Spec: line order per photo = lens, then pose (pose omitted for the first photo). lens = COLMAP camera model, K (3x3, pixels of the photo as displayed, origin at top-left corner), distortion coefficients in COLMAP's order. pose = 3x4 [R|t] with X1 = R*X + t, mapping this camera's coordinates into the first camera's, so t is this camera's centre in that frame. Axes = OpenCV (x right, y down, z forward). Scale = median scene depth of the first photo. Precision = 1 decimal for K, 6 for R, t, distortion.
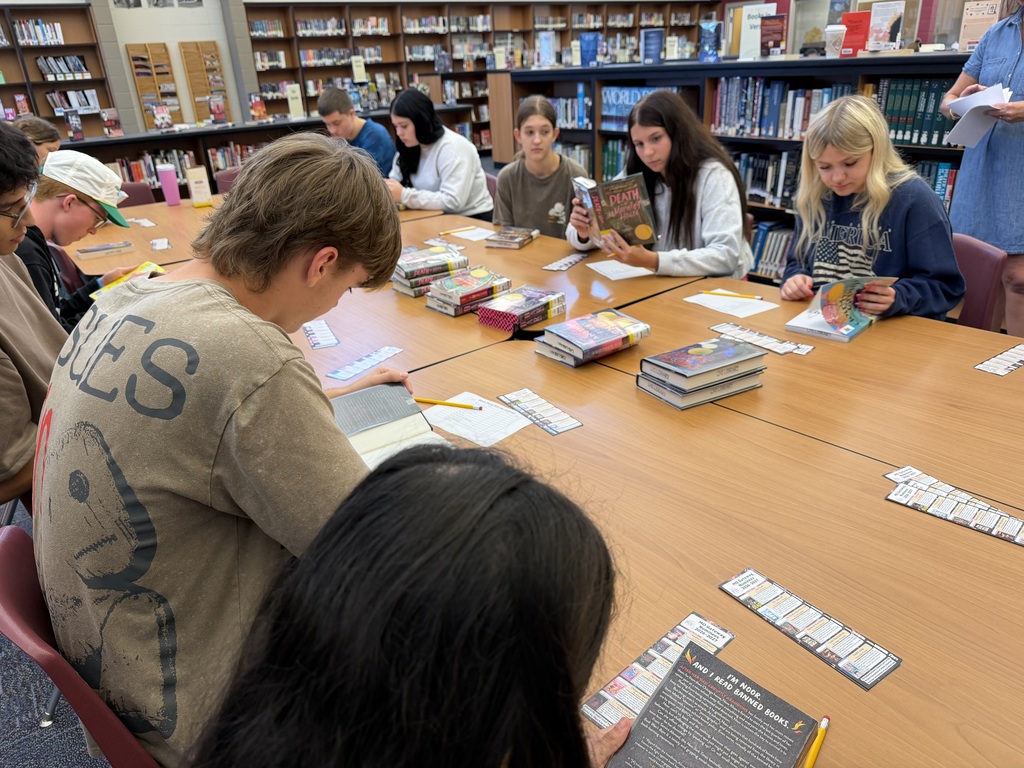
lens RADIAL K [[724.5, 0, 512.0], [0, 724.5, 384.0], [0, 0, 1]] dist [-0.005877, -0.002255]
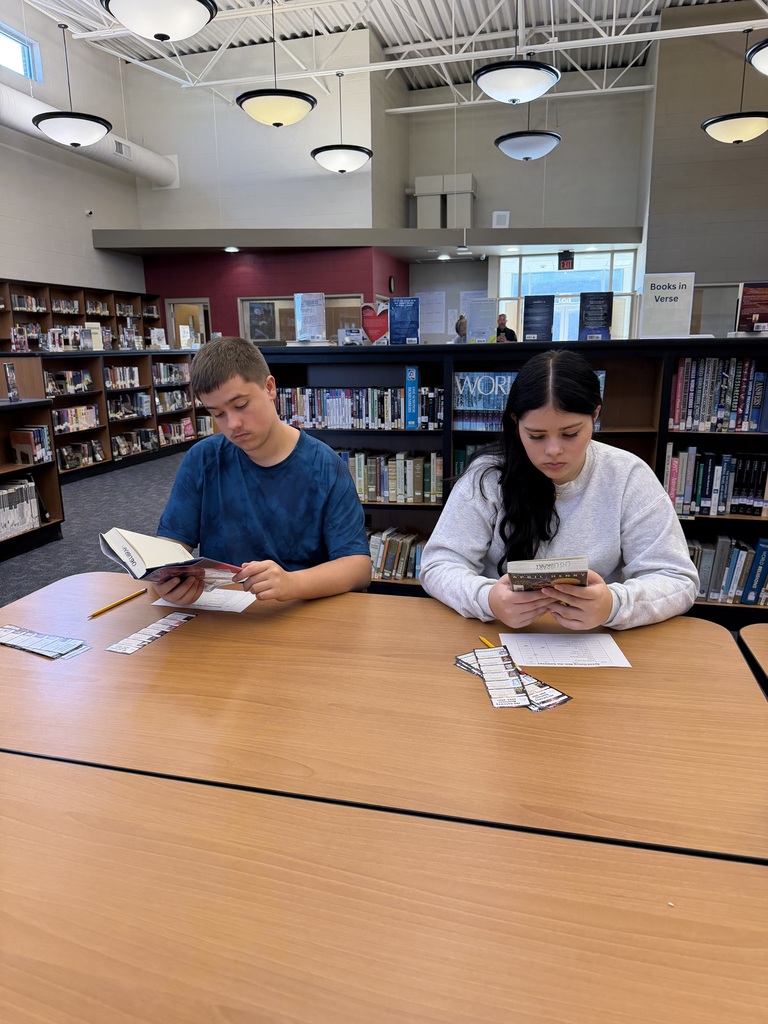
lens RADIAL K [[706.6, 0, 385.7], [0, 706.6, 533.2], [0, 0, 1]] dist [0.095922, -0.115668]
pose [[0.802717, -0.120406, 0.584079, -0.395848], [0.222758, 0.969053, -0.106374, -0.232966], [-0.553195, 0.215496, 0.804697, 0.599591]]
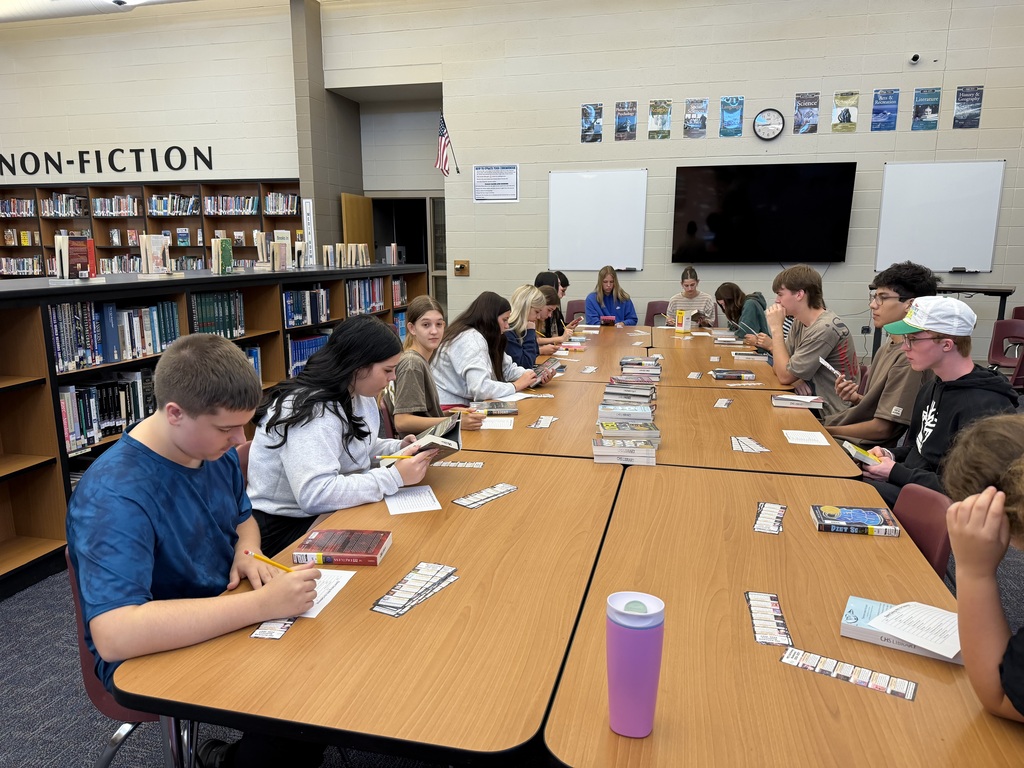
lens RADIAL K [[688.5, 0, 512.0], [0, 688.5, 384.0], [0, 0, 1]] dist [0.050690, -0.106588]
pose [[-0.609085, -0.100078, 0.786765, -0.583624], [0.355400, 0.852390, 0.383564, -0.443558], [-0.709018, 0.513240, -0.483611, 1.014994]]
